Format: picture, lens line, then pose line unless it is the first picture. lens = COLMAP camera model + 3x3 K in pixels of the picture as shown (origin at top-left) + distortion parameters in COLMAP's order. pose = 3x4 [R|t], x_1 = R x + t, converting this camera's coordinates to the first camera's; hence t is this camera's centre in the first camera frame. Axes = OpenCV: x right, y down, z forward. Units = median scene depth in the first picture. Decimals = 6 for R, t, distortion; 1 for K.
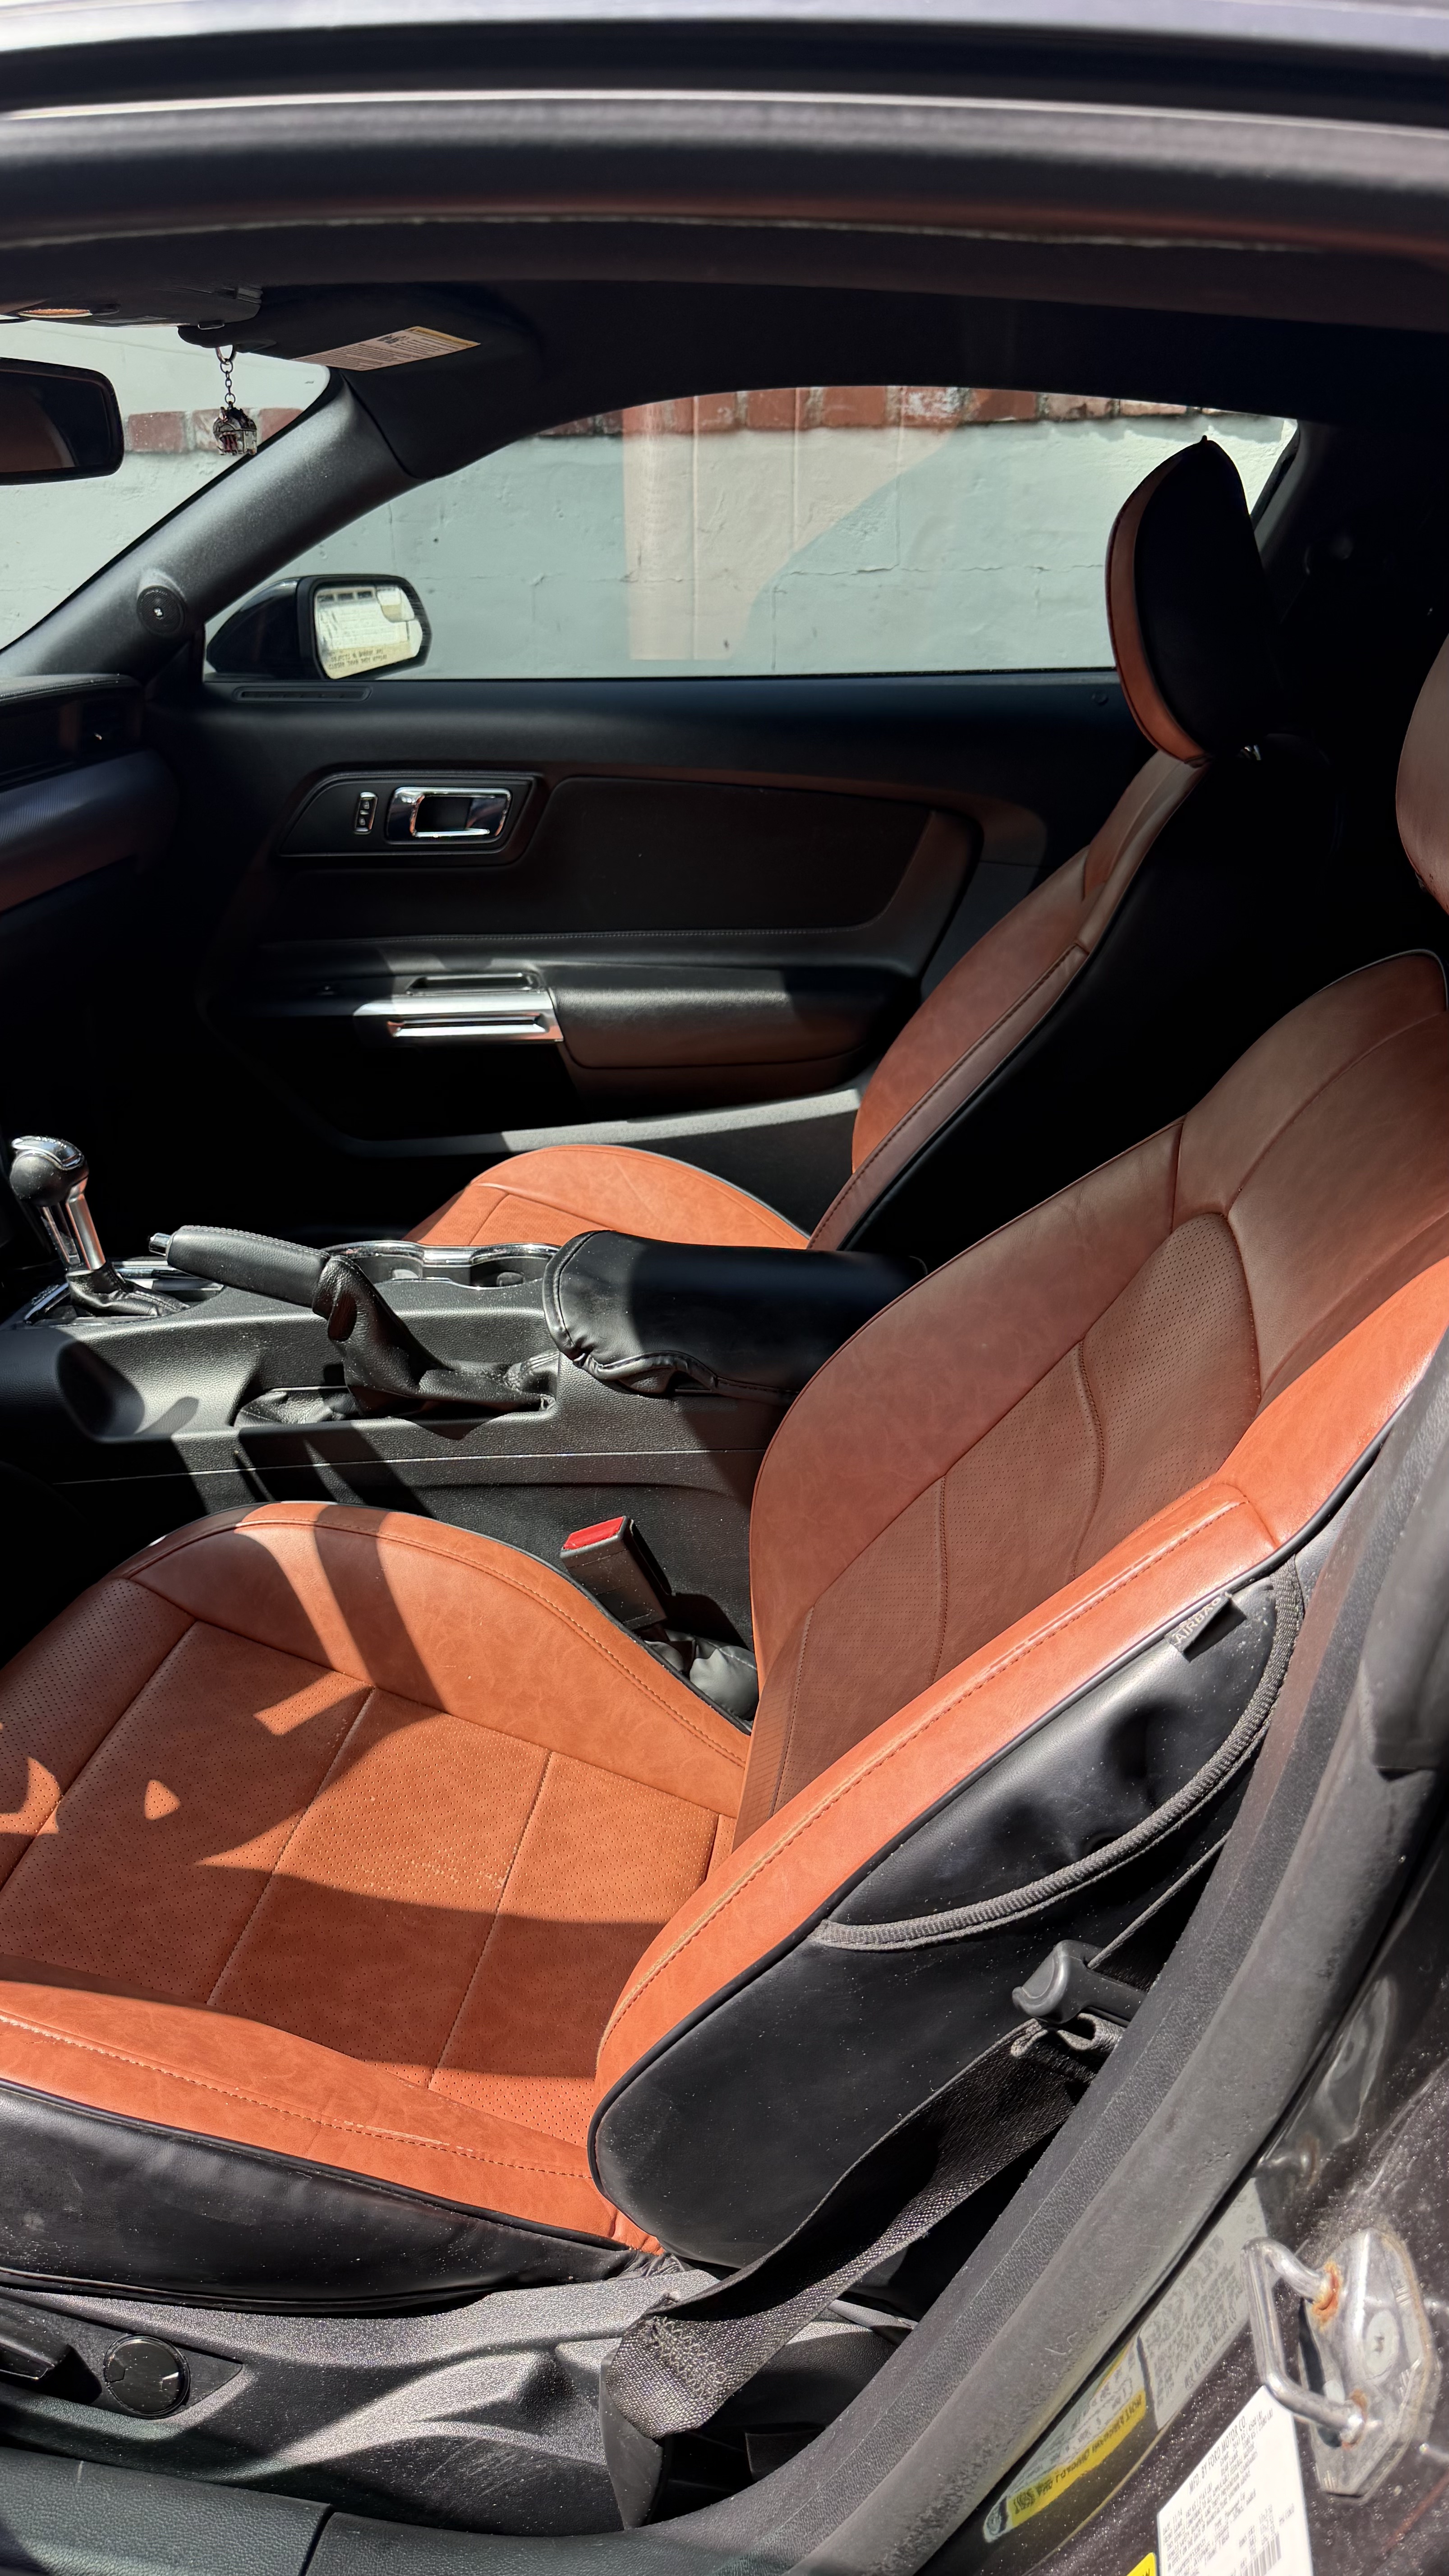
lens RADIAL K [[1866.6, 0, 724.5], [0, 1866.6, 1288.0], [0, 0, 1]] dist [0.067345, -0.122408]
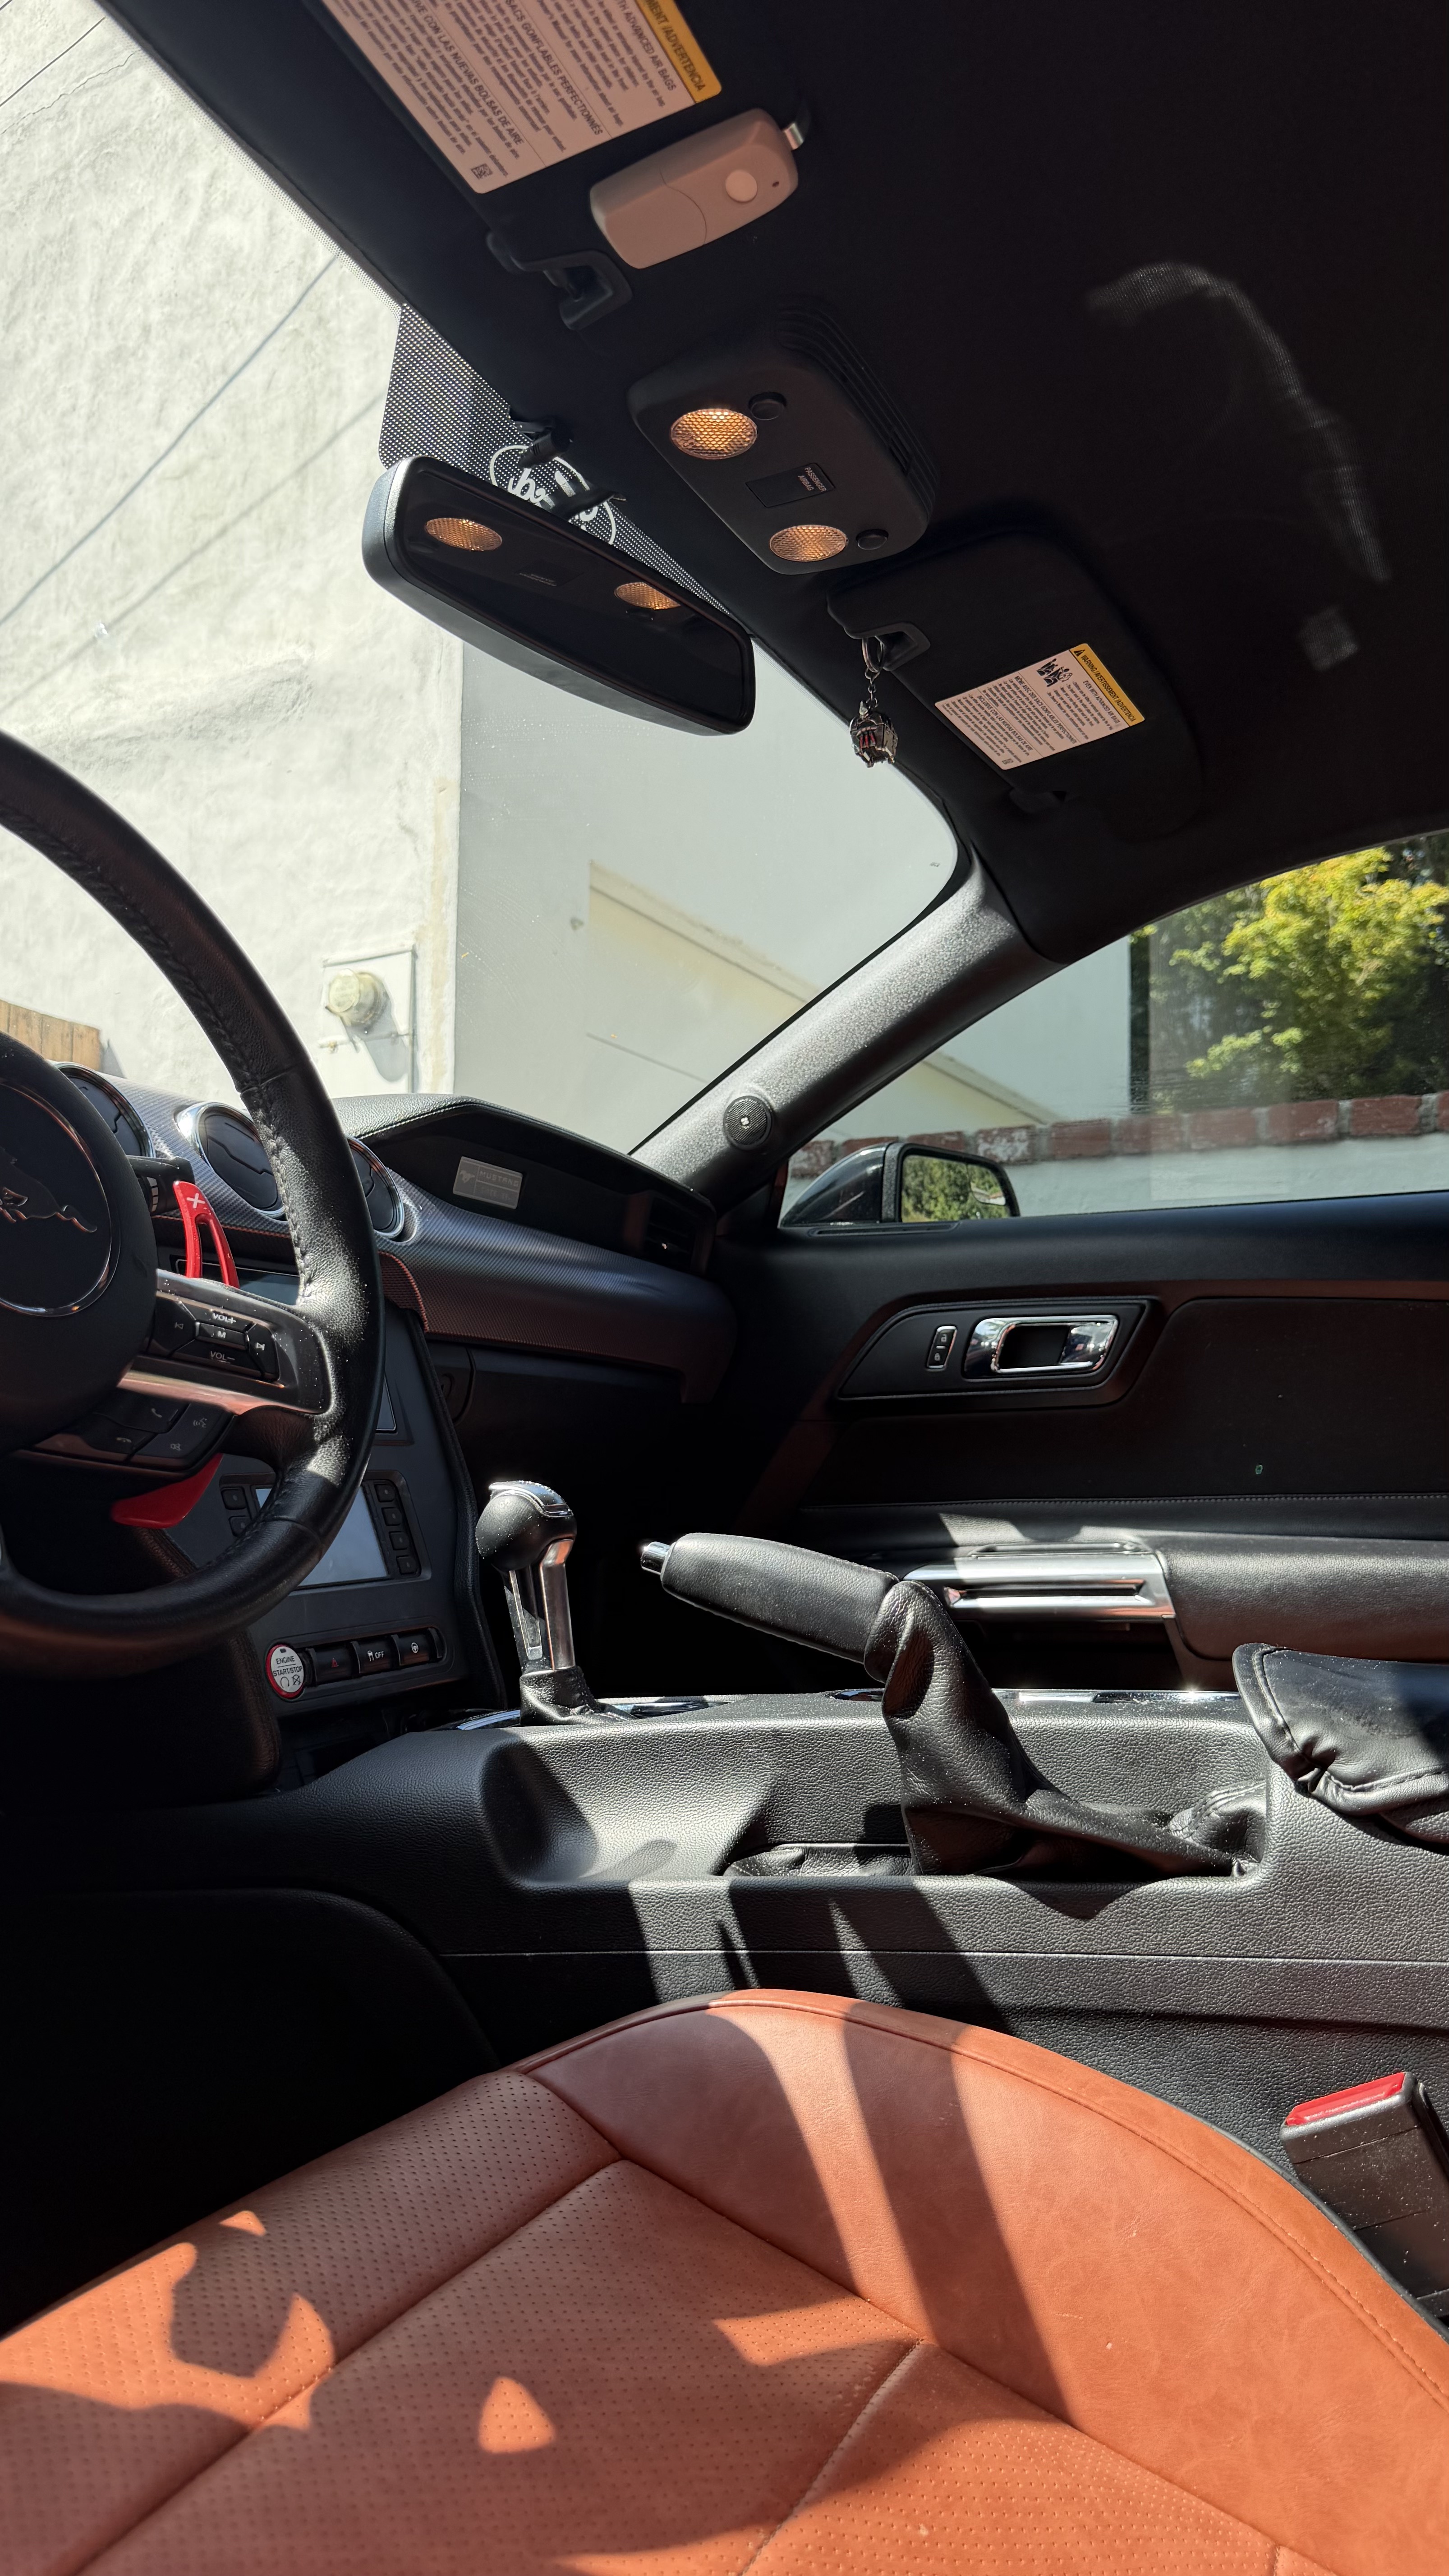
lens RADIAL K [[1841.9, 0, 724.5], [0, 1841.9, 1288.0], [0, 0, 1]] dist [0.087086, -0.098509]
pose [[0.965195, 0.007591, -0.261421, -0.102498], [-0.134489, 0.871694, -0.471235, 0.204831], [0.224301, 0.489992, 0.842376, 0.389324]]
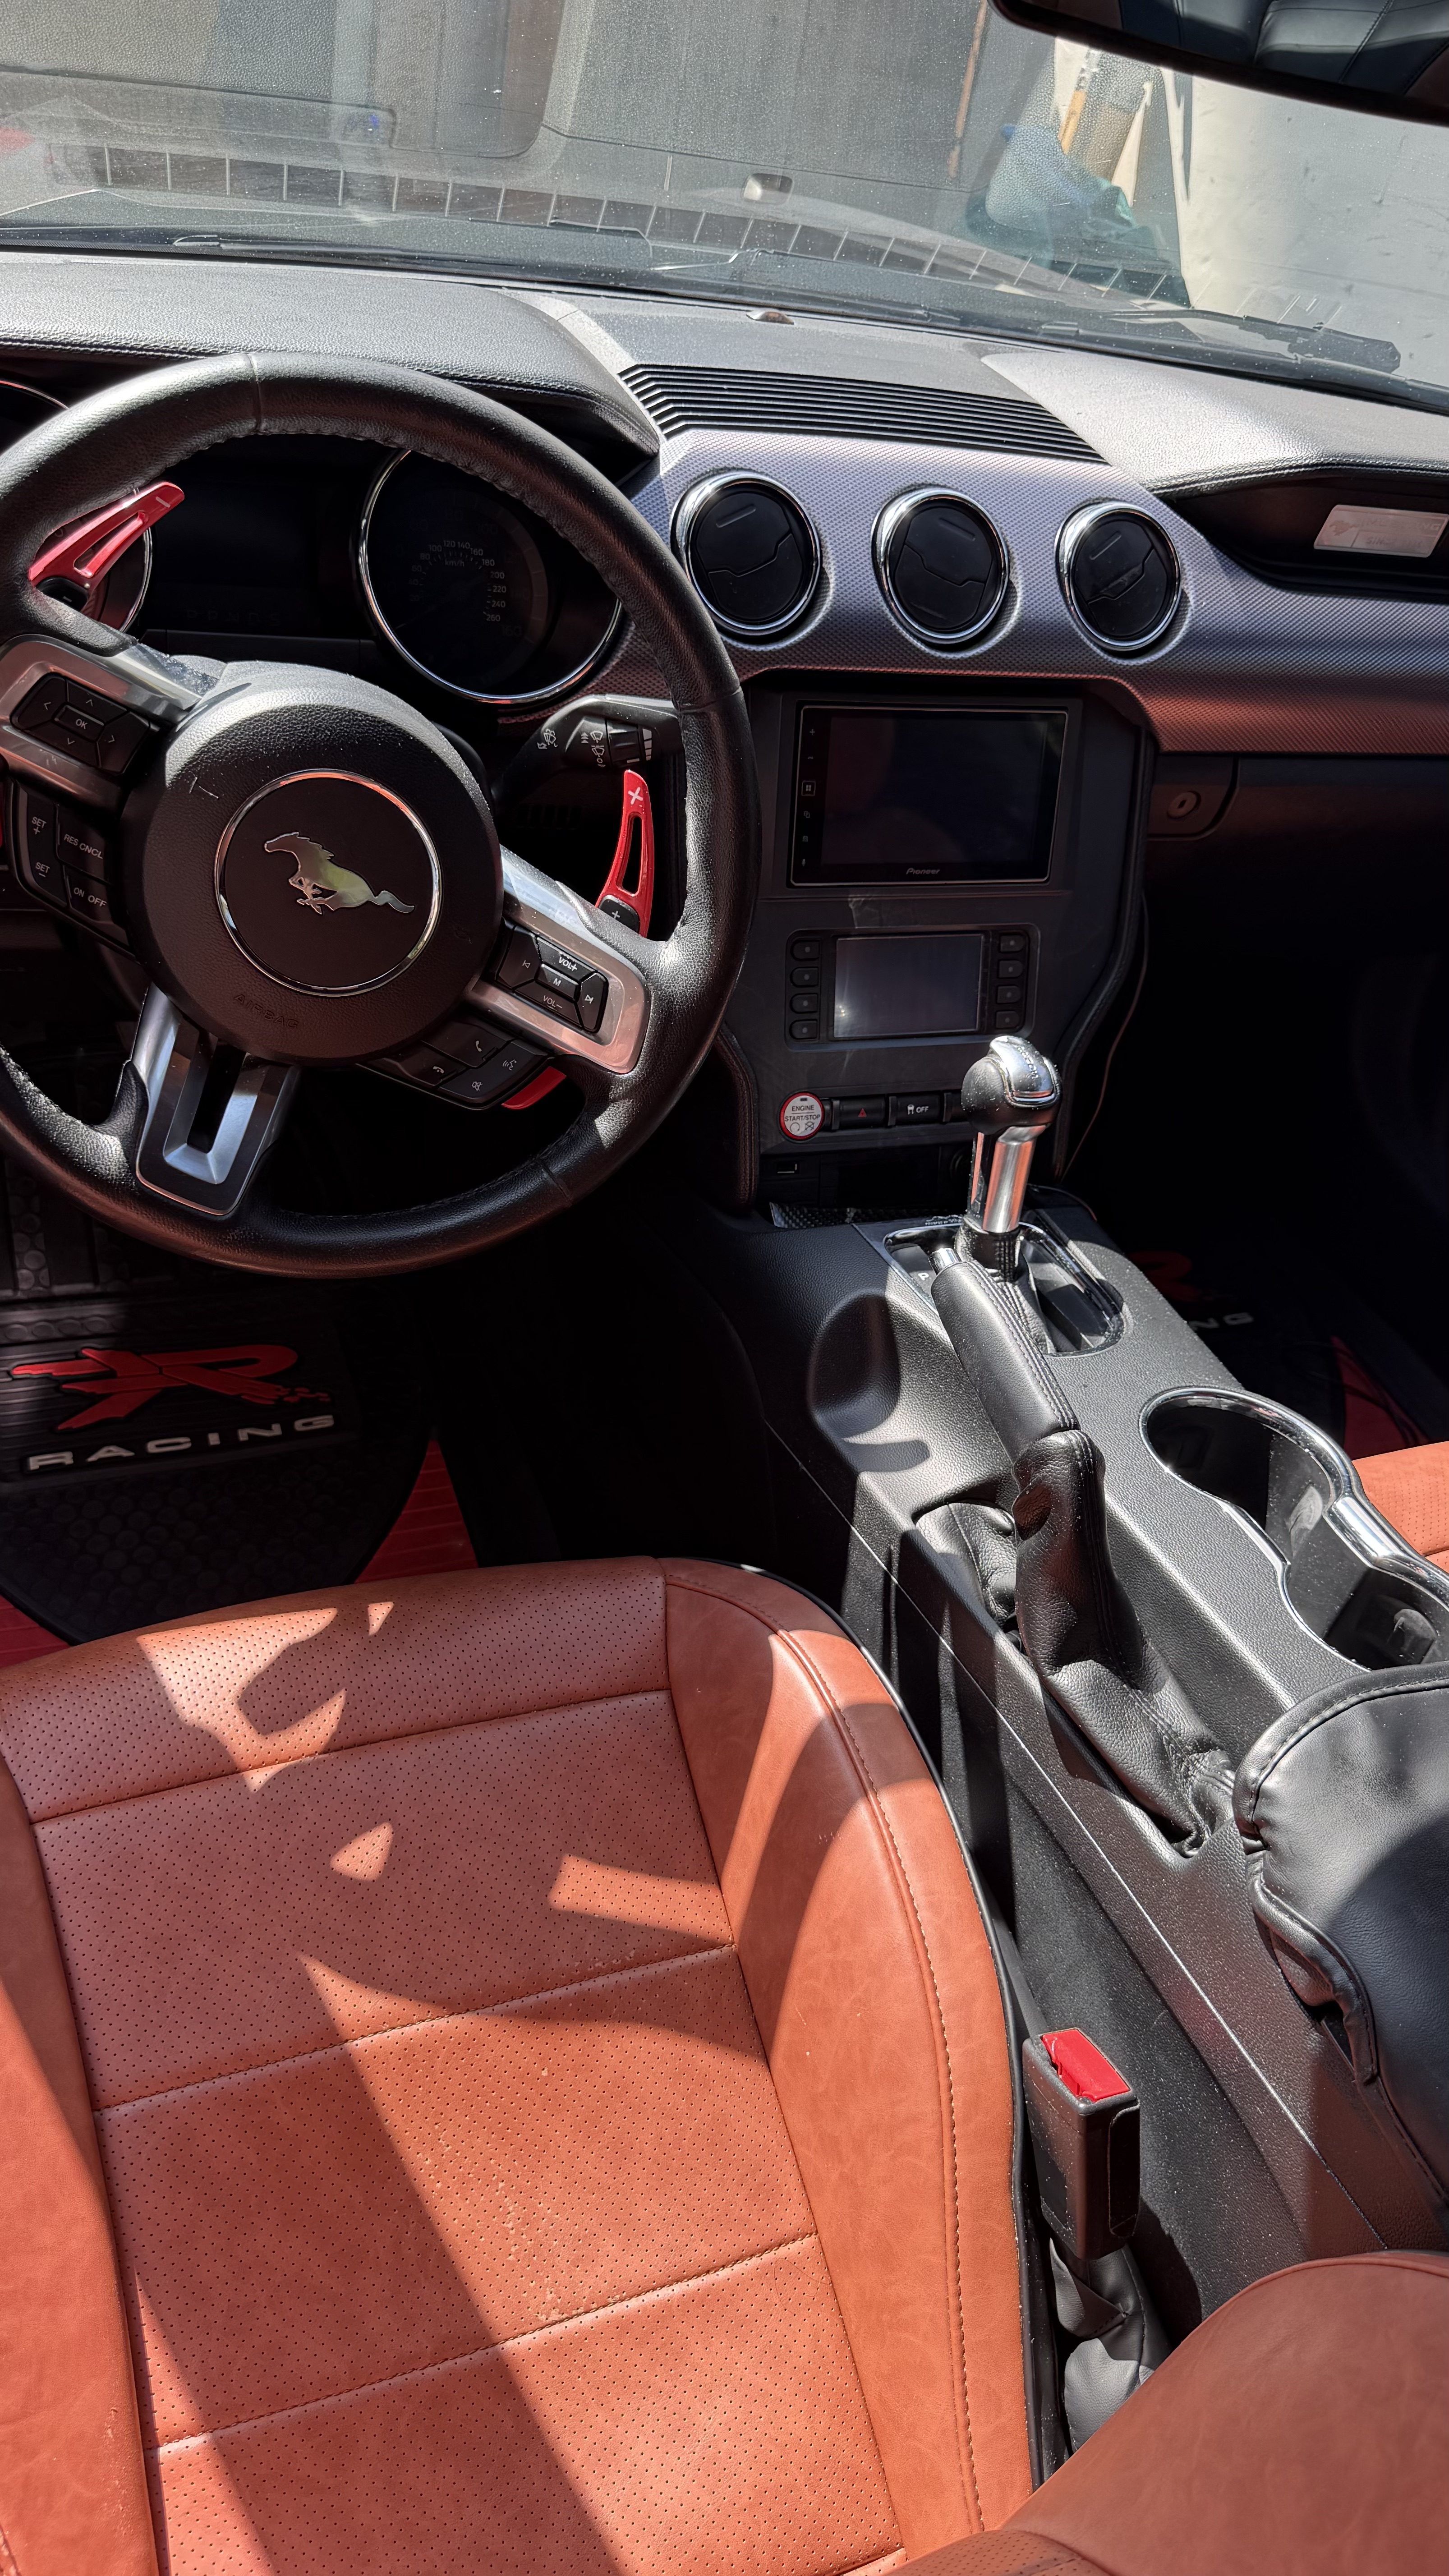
lens RADIAL K [[1846.7, 0, 724.5], [0, 1846.7, 1288.0], [0, 0, 1]] dist [0.146375, -0.338769]
pose [[0.489835, 0.588829, -0.642917, 0.111837], [-0.497792, 0.794318, 0.348227, -0.215663], [0.715727, 0.149465, 0.682199, 0.466187]]
